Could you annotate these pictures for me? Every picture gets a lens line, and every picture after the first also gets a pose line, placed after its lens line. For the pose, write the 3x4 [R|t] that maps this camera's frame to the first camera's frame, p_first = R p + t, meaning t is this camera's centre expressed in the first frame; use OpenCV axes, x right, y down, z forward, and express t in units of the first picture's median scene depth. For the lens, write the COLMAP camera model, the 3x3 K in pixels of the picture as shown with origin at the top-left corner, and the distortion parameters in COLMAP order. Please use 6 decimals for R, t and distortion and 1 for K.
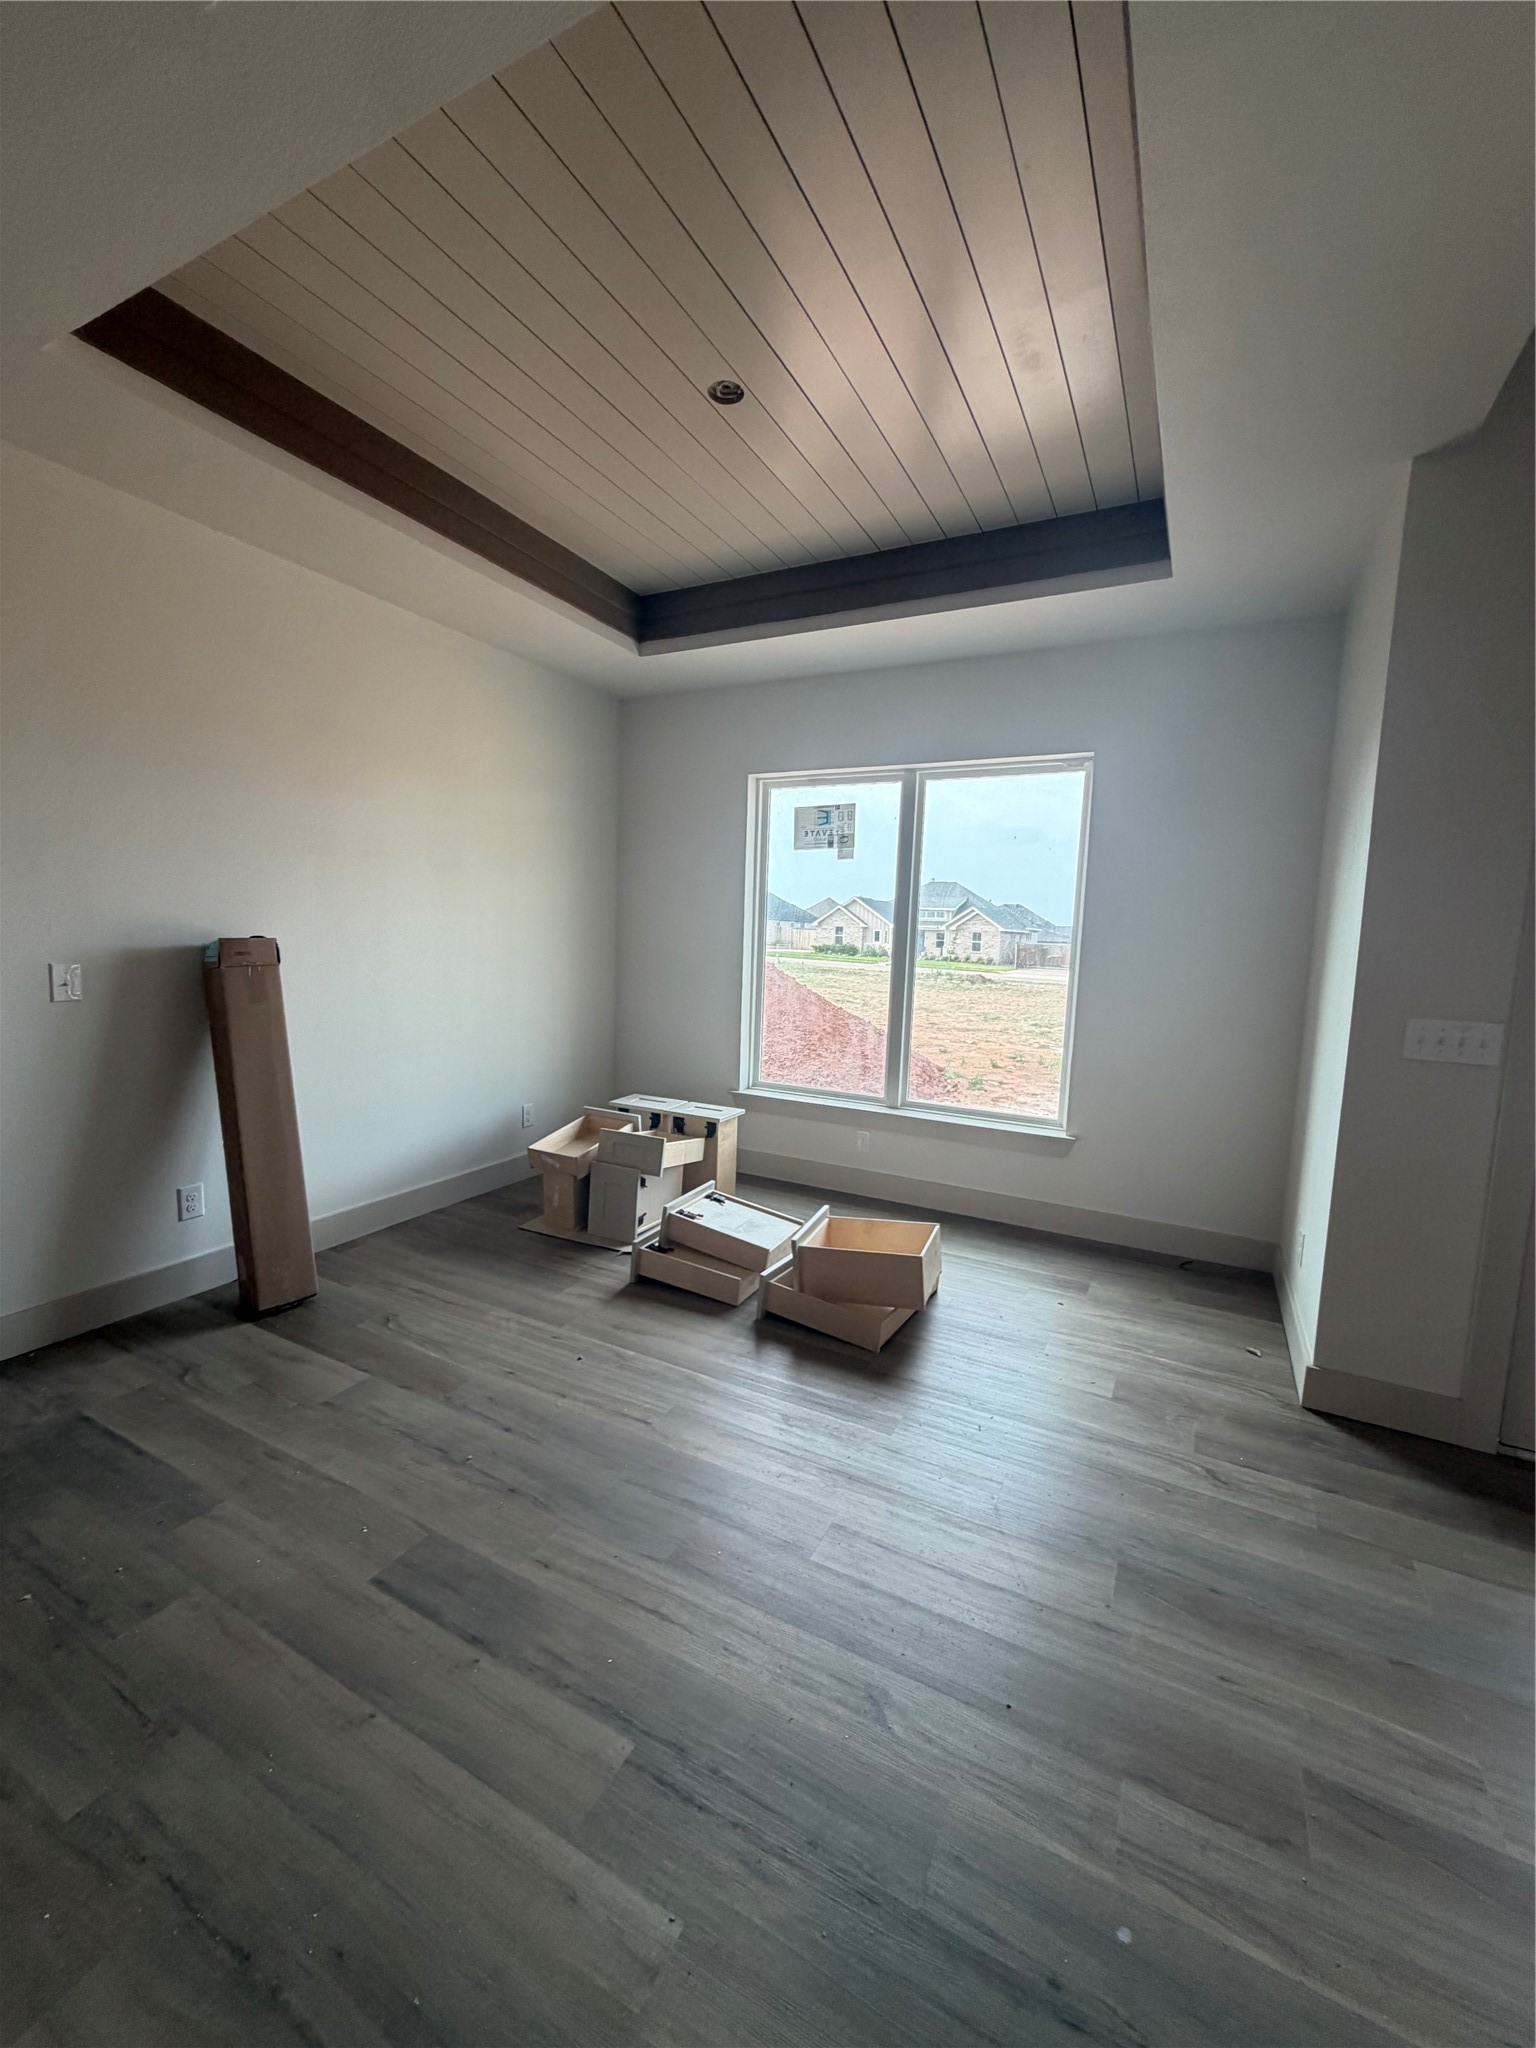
lens RADIAL K [[819.8, 0, 773.1], [0, 819.8, 1019.4], [0, 0, 1]] dist [-0.000017, 0.000157]
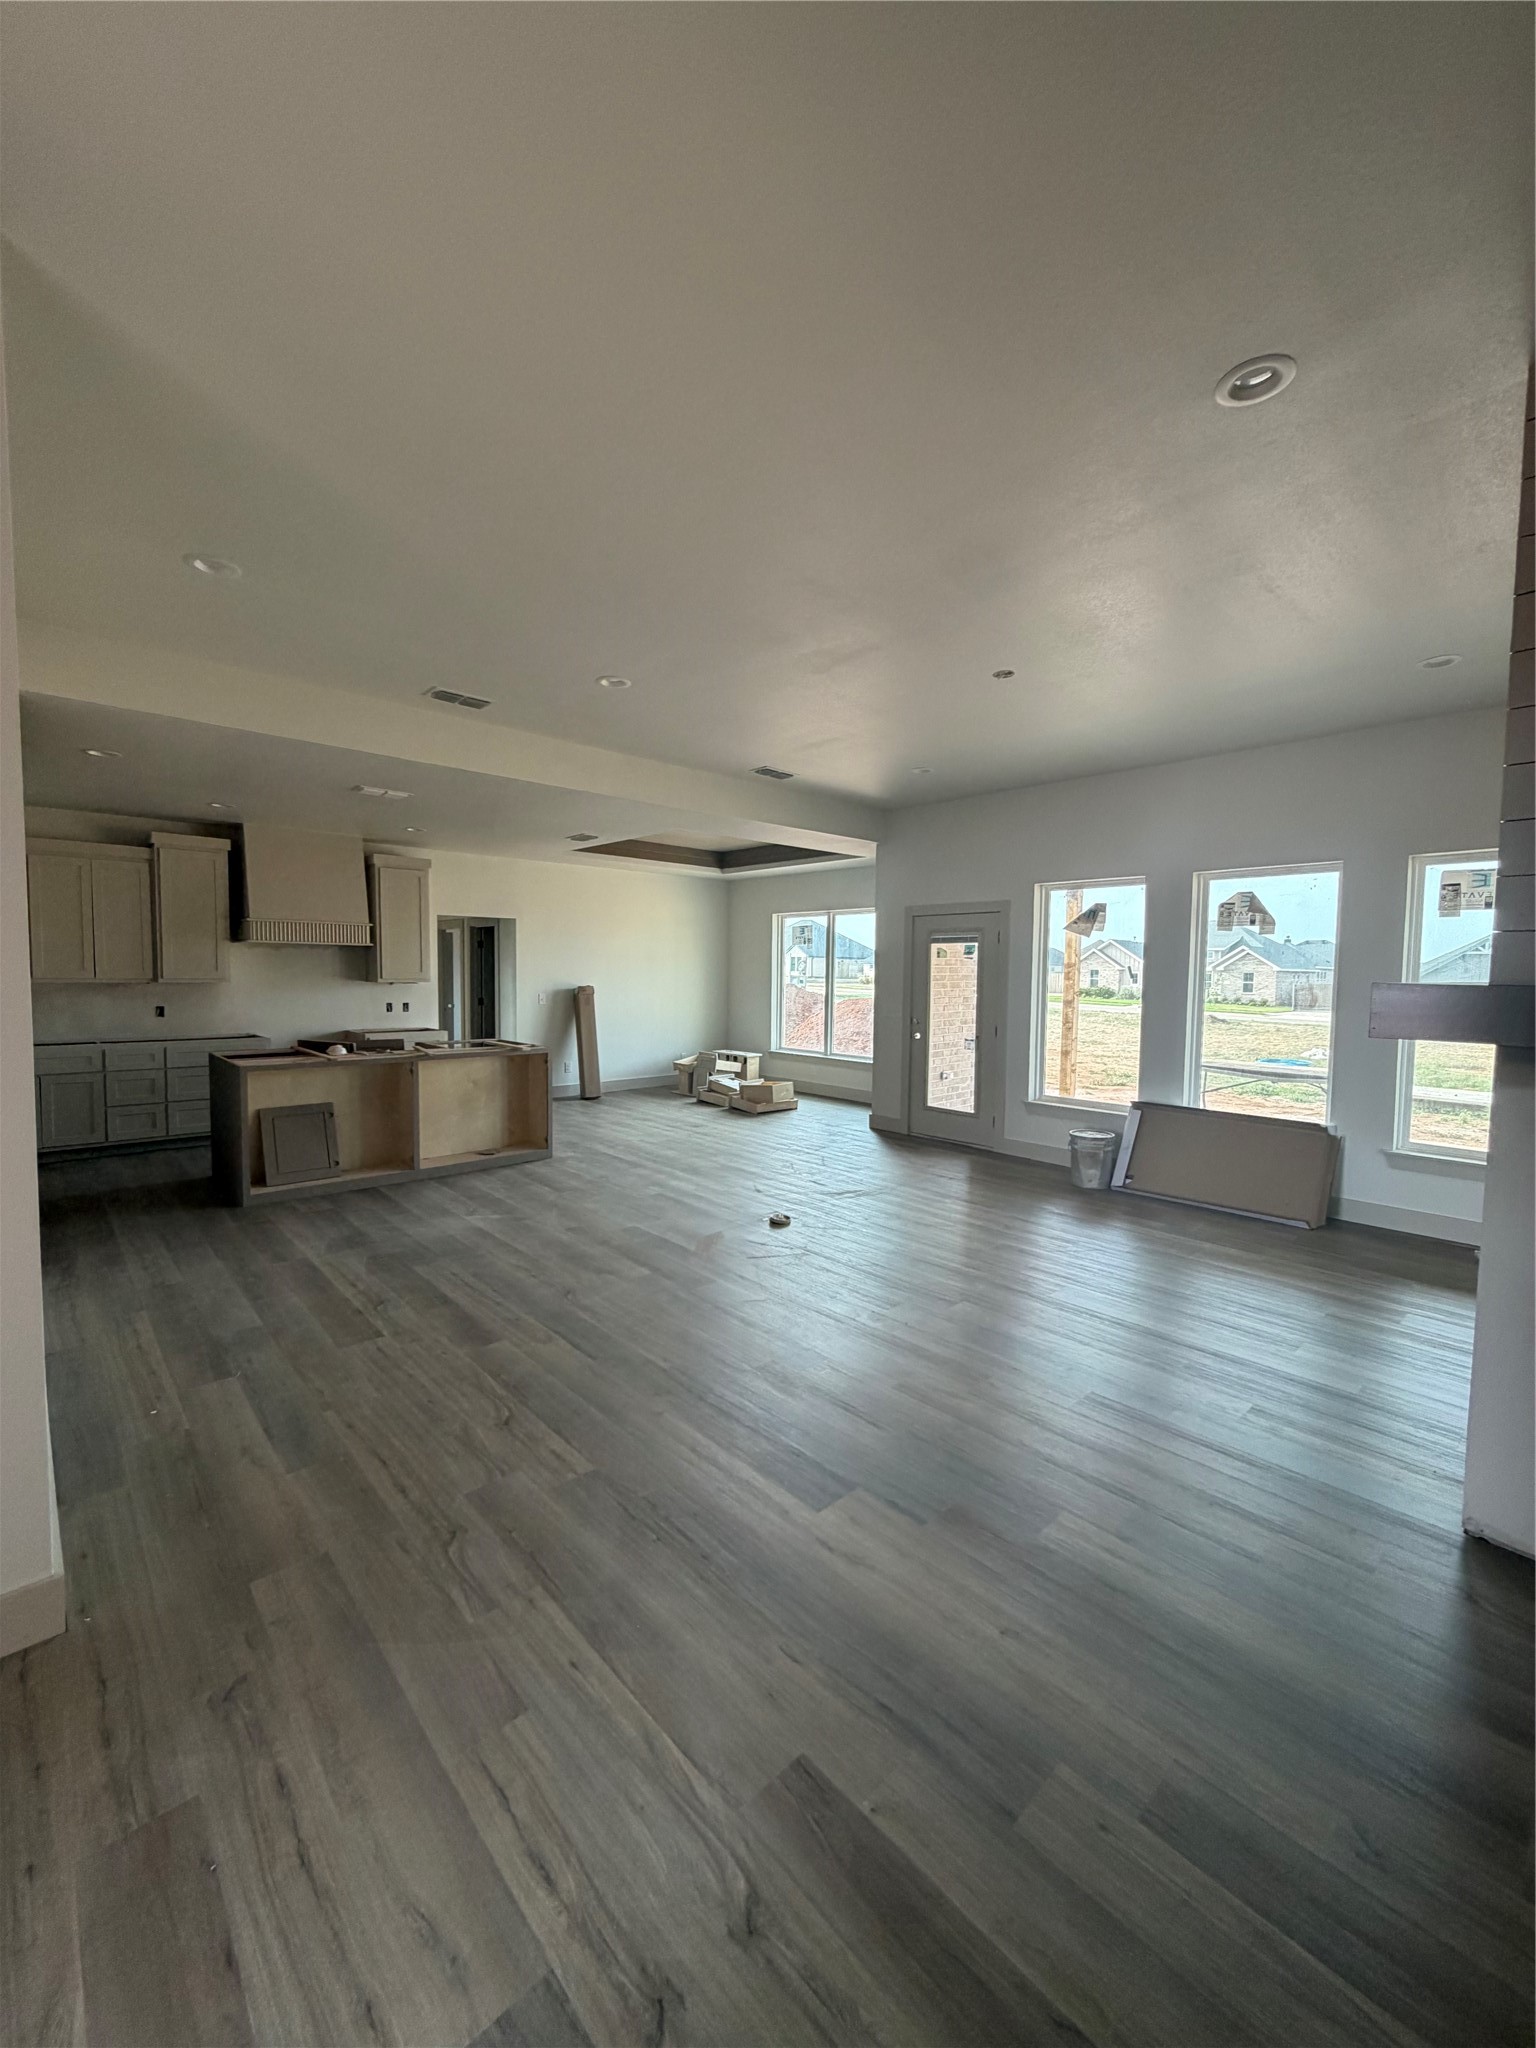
lens RADIAL K [[819.8, 0, 773.1], [0, 819.8, 1019.4], [0, 0, 1]] dist [-0.000017, 0.000157]
pose [[0.941603, -0.004061, -0.336700, 1.103035], [-0.015204, 0.998395, -0.054563, 0.189768], [0.336381, 0.056496, 0.940030, -1.722670]]
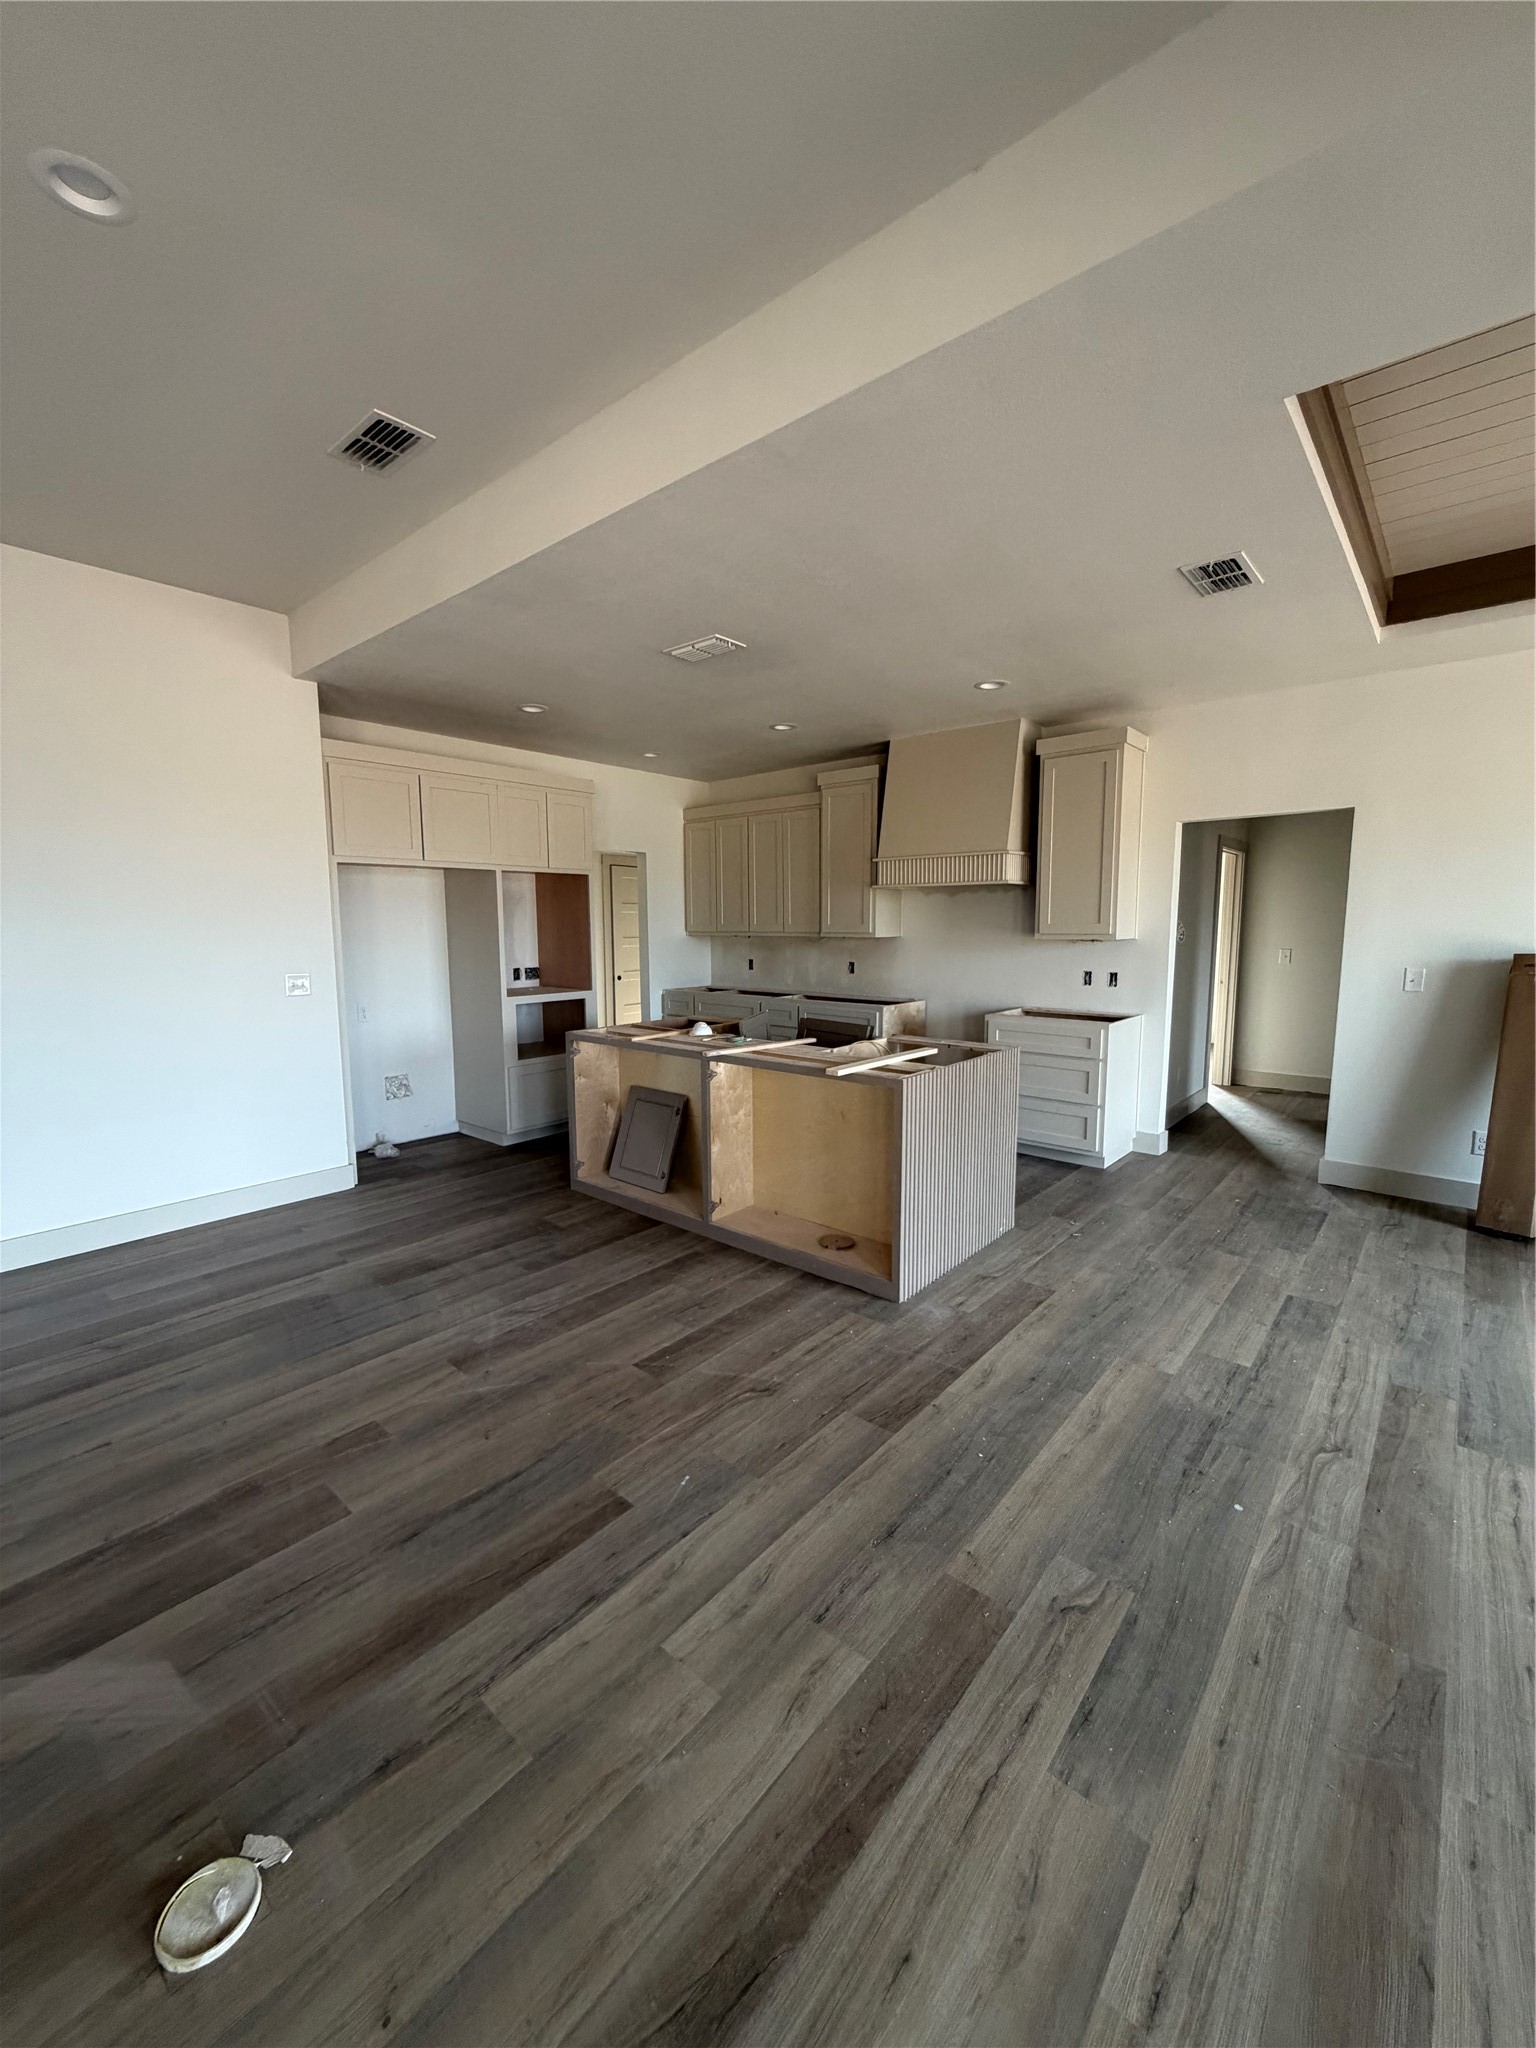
lens RADIAL K [[819.8, 0, 773.1], [0, 819.8, 1019.4], [0, 0, 1]] dist [-0.000017, 0.000157]
pose [[-0.225549, 0.080860, -0.970870, 0.859972], [-0.109854, 0.988083, 0.107814, -0.003097], [0.968018, 0.130972, -0.213979, 0.102084]]
